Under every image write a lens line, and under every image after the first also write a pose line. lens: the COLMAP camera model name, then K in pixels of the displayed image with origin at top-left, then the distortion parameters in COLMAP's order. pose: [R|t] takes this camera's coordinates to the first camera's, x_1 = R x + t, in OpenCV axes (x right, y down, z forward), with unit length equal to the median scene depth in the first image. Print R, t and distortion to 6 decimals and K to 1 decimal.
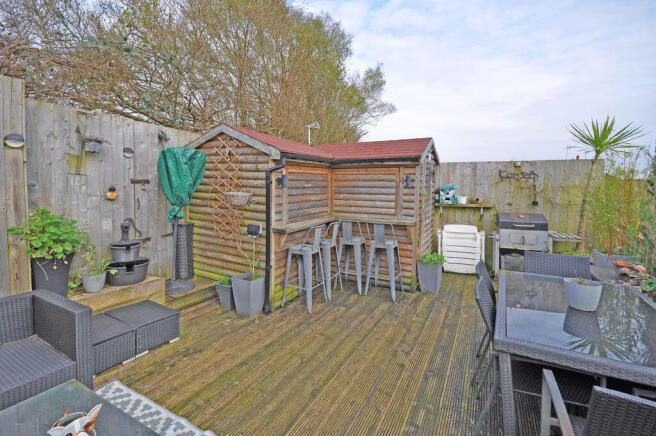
lens RADIAL K [[295.9, 0, 351.4], [0, 295.9, 195.8], [0, 0, 1]] dist [0.001631, -0.001784]
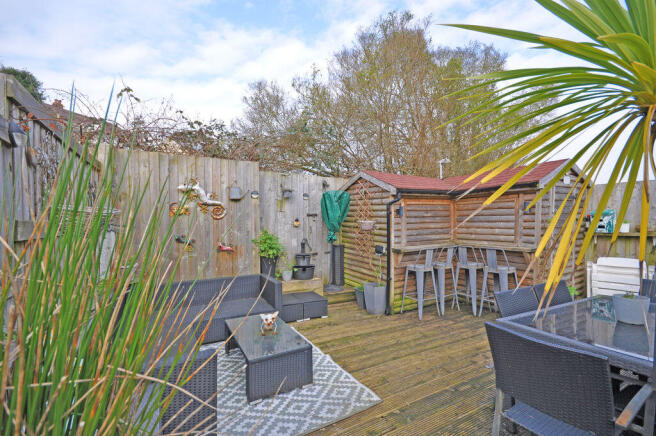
lens RADIAL K [[295.9, 0, 327.2], [0, 295.9, 218.5], [0, 0, 1]] dist [0.001631, -0.001784]
pose [[0.814415, -0.020996, -0.579903, 0.235802], [-0.003279, 0.999163, -0.040781, 0.031528], [0.580274, 0.035114, 0.813664, -0.192620]]
